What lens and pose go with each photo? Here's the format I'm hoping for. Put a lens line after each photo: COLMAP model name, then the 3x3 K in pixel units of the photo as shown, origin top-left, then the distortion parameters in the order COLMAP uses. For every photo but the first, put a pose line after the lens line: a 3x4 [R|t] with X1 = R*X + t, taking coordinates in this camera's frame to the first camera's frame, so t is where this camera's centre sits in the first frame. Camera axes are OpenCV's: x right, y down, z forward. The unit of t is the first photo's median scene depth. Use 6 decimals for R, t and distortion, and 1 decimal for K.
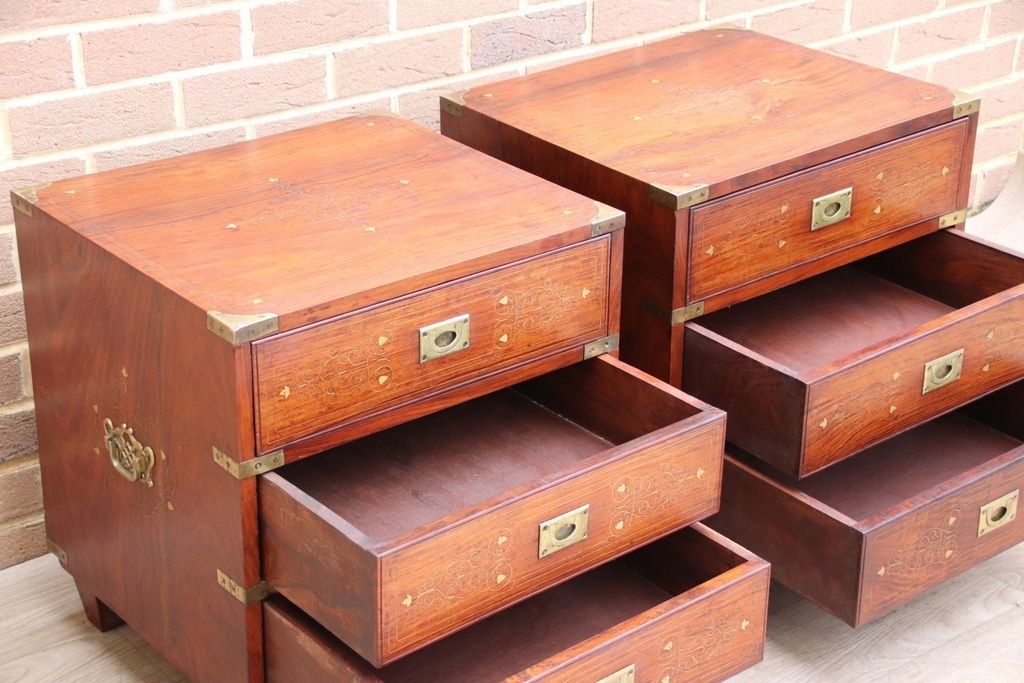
lens RADIAL K [[2049.0, 0, 516.4], [0, 2049.0, 339.4], [0, 0, 1]] dist [0.305716, -0.224380]
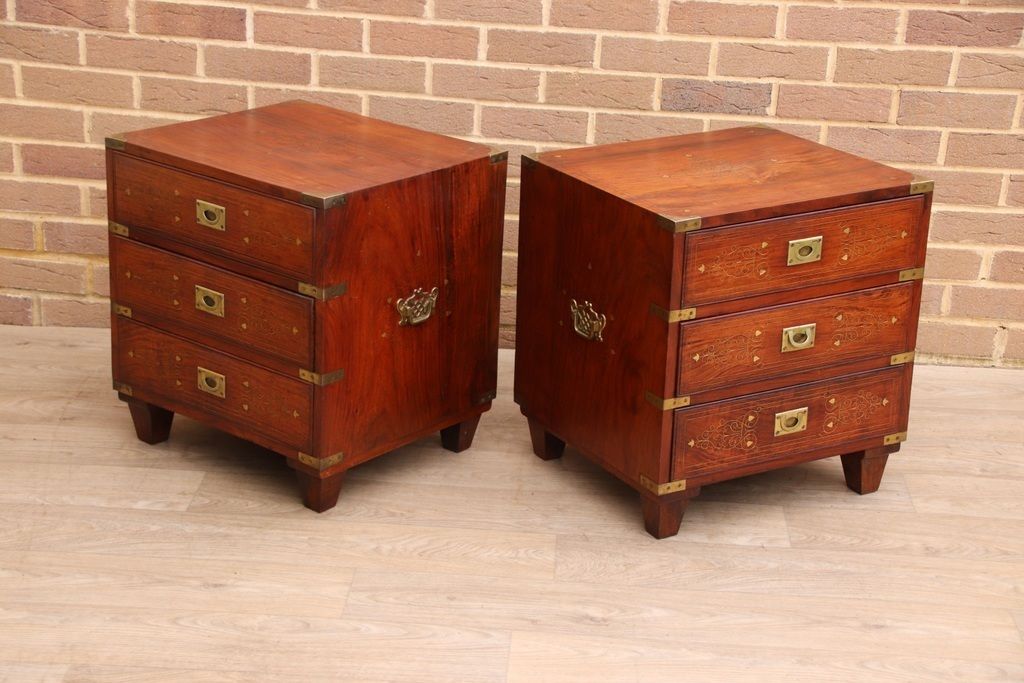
lens RADIAL K [[2047.2, 0, 496.5], [0, 2047.2, 362.5], [0, 0, 1]] dist [0.339807, 0.780521]
pose [[0.758347, 0.260850, -0.597384, 0.813609], [-0.310368, 0.950385, 0.020994, 0.037766], [0.573221, 0.169489, 0.801681, -0.157320]]
